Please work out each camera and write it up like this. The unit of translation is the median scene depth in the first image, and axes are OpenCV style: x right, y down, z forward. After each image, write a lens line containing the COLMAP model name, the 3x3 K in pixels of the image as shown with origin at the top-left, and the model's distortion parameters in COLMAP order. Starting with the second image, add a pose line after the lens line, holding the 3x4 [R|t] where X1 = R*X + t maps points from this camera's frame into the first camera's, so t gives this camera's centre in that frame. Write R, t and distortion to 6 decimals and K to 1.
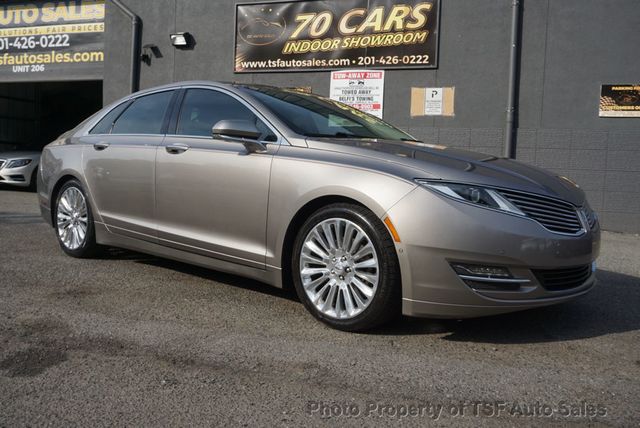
lens RADIAL K [[582.7, 0, 320.8], [0, 582.7, 216.6], [0, 0, 1]] dist [-0.019078, 0.000000]
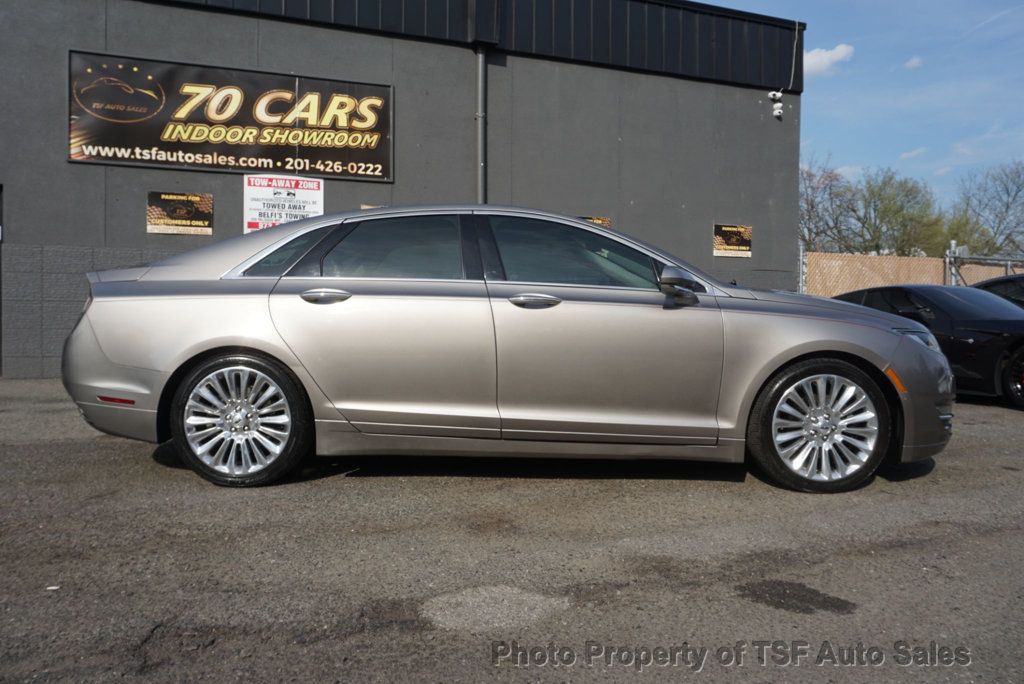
lens RADIAL K [[770.0, 0, 513.6], [0, 770.0, 338.3], [0, 0, 1]] dist [-0.022705, -0.004316]
pose [[0.750559, -0.053150, 0.658663, -0.360323], [0.076086, 0.997082, -0.006243, -0.026726], [-0.656409, 0.054801, 0.752412, 0.121824]]
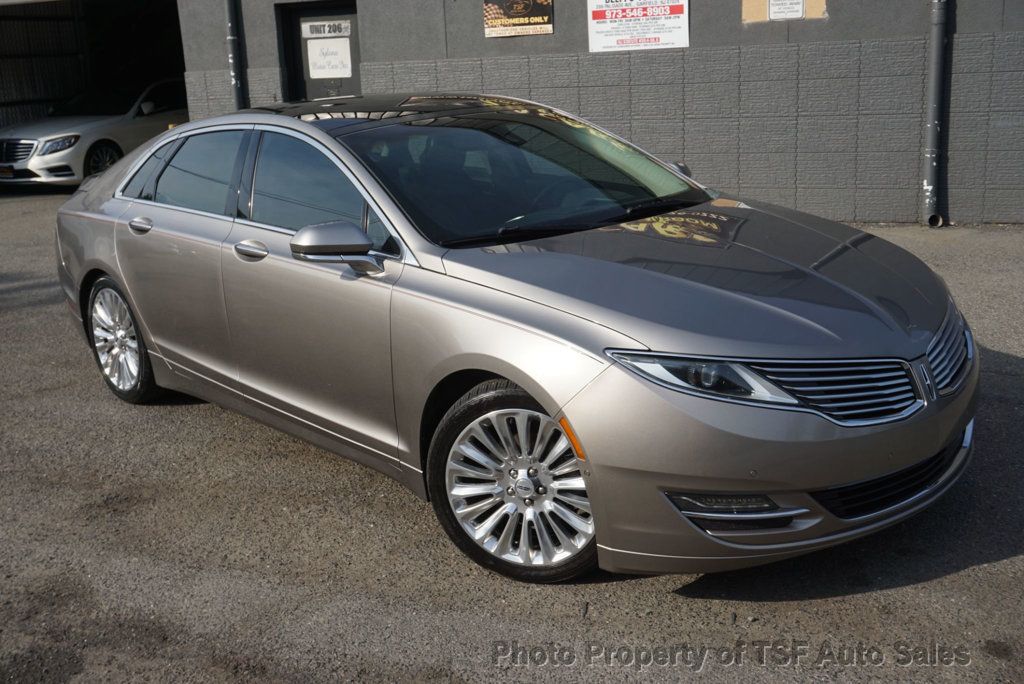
lens RADIAL K [[1090.5, 0, 514.2], [0, 1090.5, 345.6], [0, 0, 1]] dist [0.009859, 0.000000]
pose [[0.989936, -0.054717, -0.130512, 0.063435], [0.077807, 0.980772, 0.178976, -0.080877], [0.118209, -0.187330, 0.975158, -0.026694]]
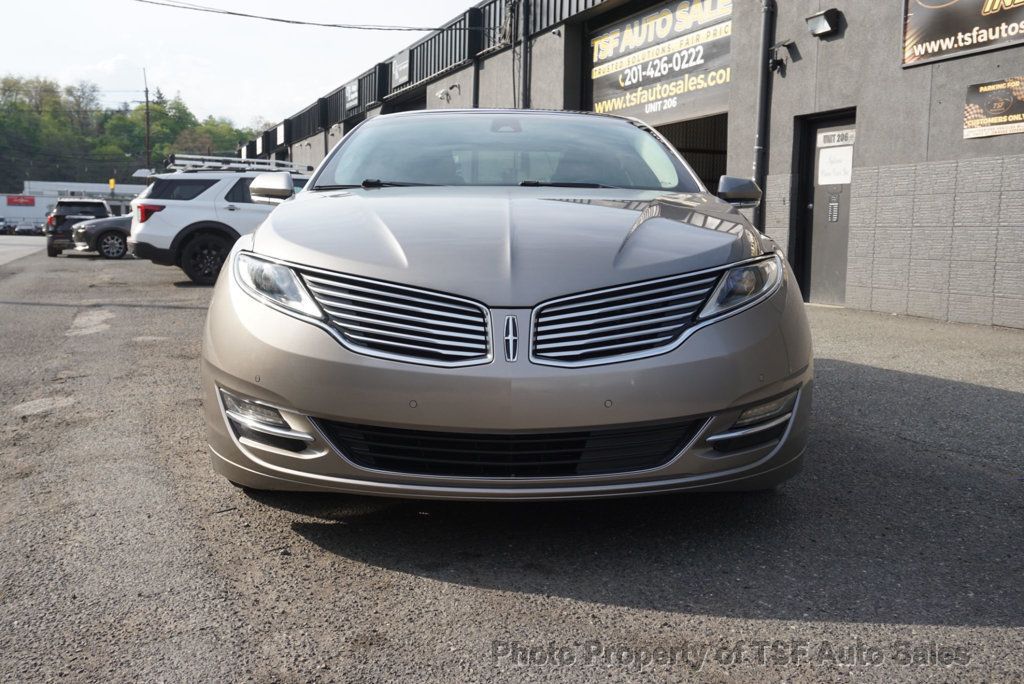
lens RADIAL K [[986.6, 0, 514.2], [0, 986.6, 344.8], [0, 0, 1]] dist [-0.004856, 0.000000]
pose [[0.655103, 0.053127, -0.753670, 0.338125], [-0.047630, 0.998445, 0.028981, -0.003639], [0.754037, 0.016912, 0.656614, 0.155660]]
